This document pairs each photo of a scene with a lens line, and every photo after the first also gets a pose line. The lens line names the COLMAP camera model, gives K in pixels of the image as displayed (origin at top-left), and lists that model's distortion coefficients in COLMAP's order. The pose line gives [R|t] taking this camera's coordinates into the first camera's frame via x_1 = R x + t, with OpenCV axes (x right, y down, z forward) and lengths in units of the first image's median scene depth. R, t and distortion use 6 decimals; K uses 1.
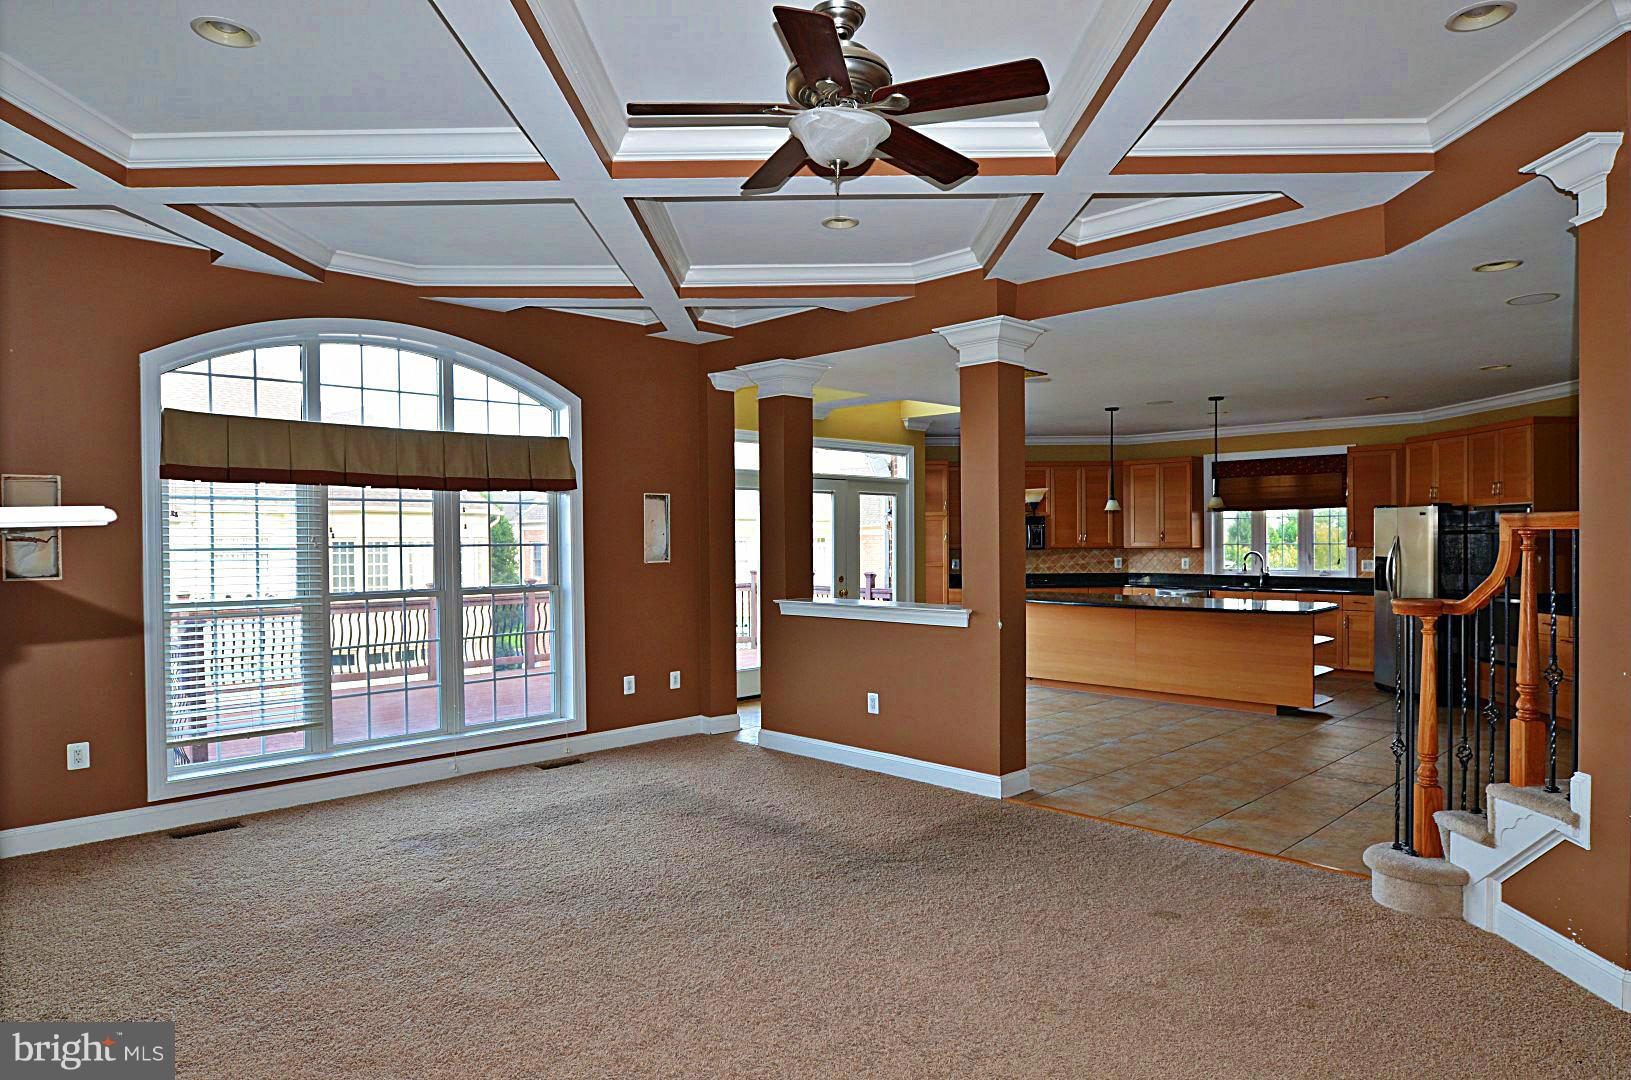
lens RADIAL K [[984.4, 0, 818.1], [0, 984.4, 547.4], [0, 0, 1]] dist [-0.022768, 0.002560]
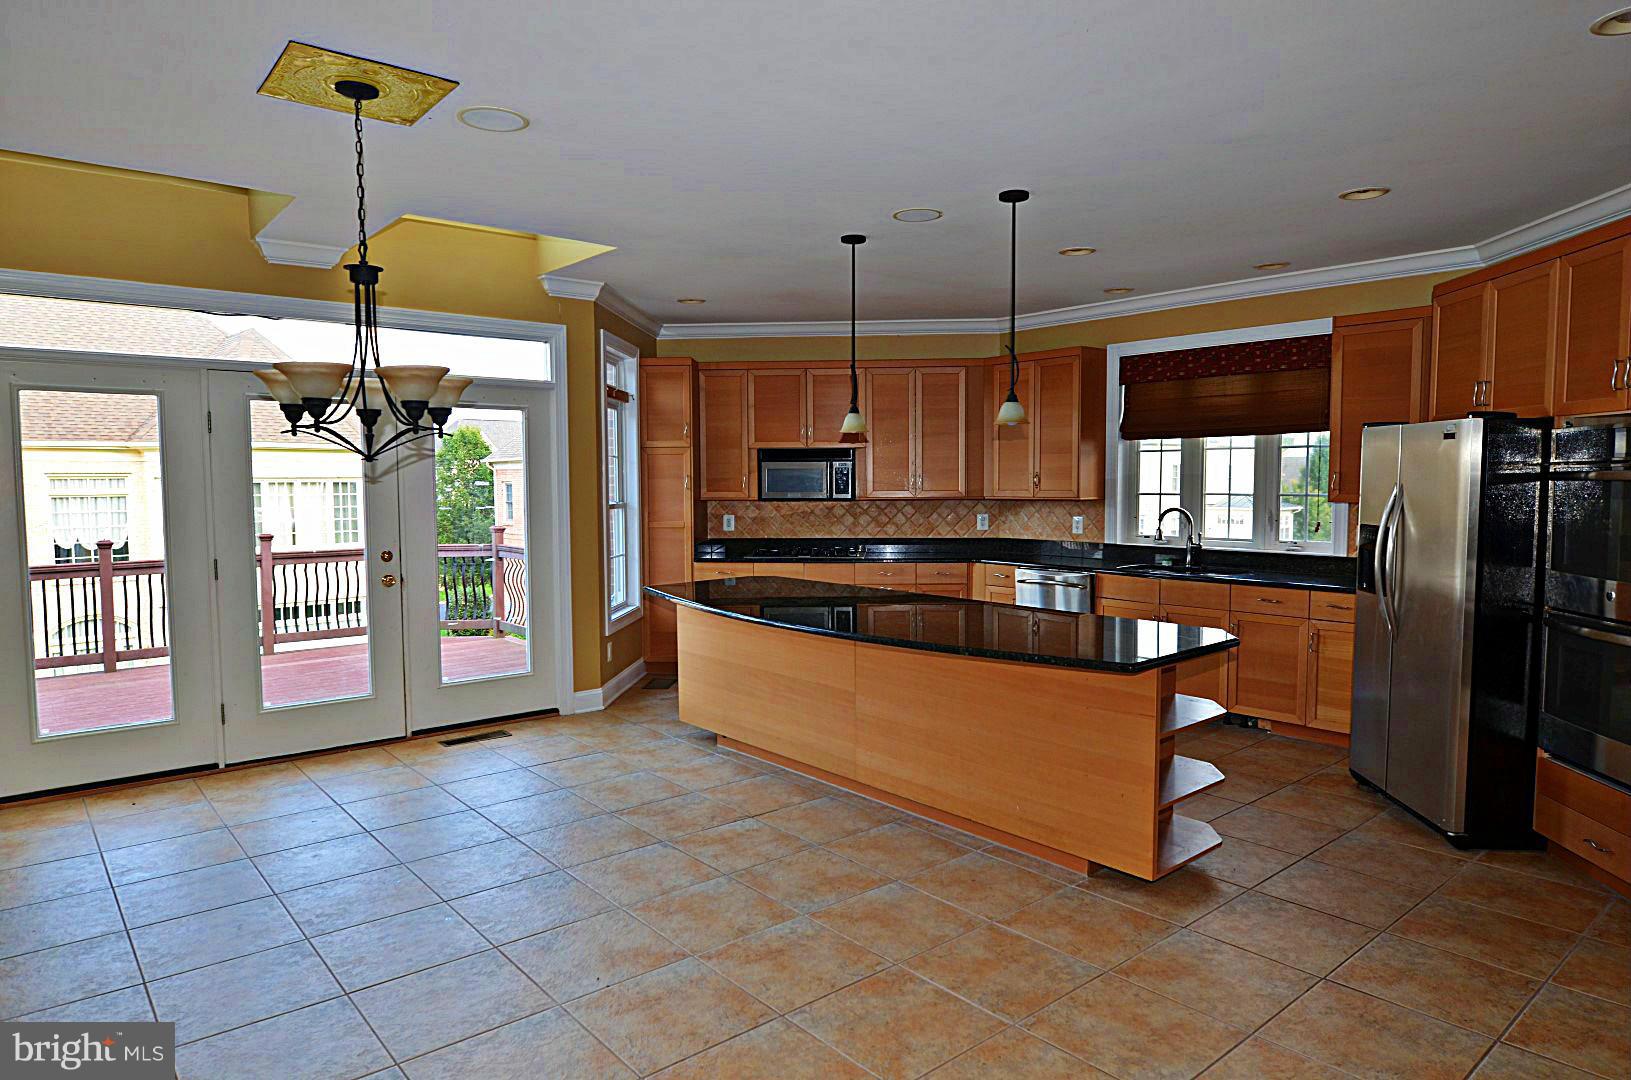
lens RADIAL K [[984.4, 0, 822.5], [0, 984.4, 555.2], [0, 0, 1]] dist [-0.022768, 0.002560]
pose [[0.997835, 0.007267, -0.065368, 0.274269], [-0.002839, 0.997710, 0.067580, -0.006592], [0.065709, -0.067248, 0.995570, 0.401478]]
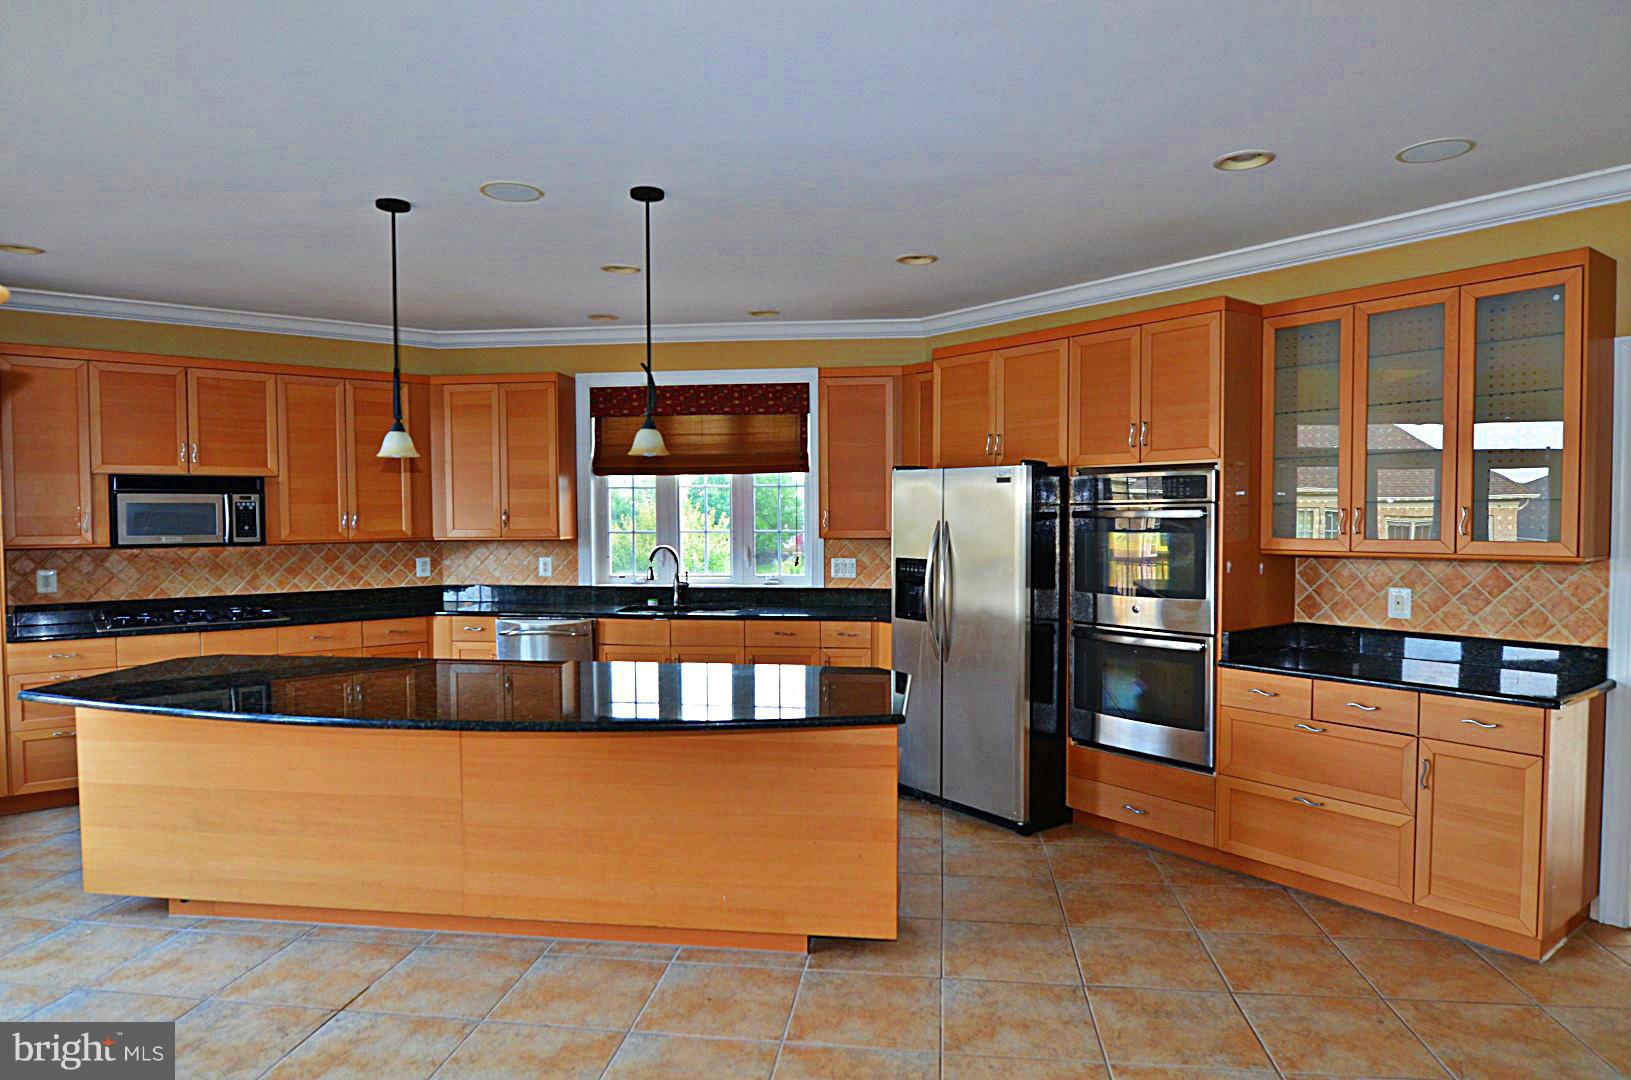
lens RADIAL K [[984.4, 0, 822.8], [0, 984.4, 551.9], [0, 0, 1]] dist [-0.022768, 0.002560]
pose [[0.782698, -0.020798, 0.622054, 0.159374], [0.003985, 0.999589, 0.028407, -0.008349], [-0.622389, -0.019755, 0.782459, 0.495226]]
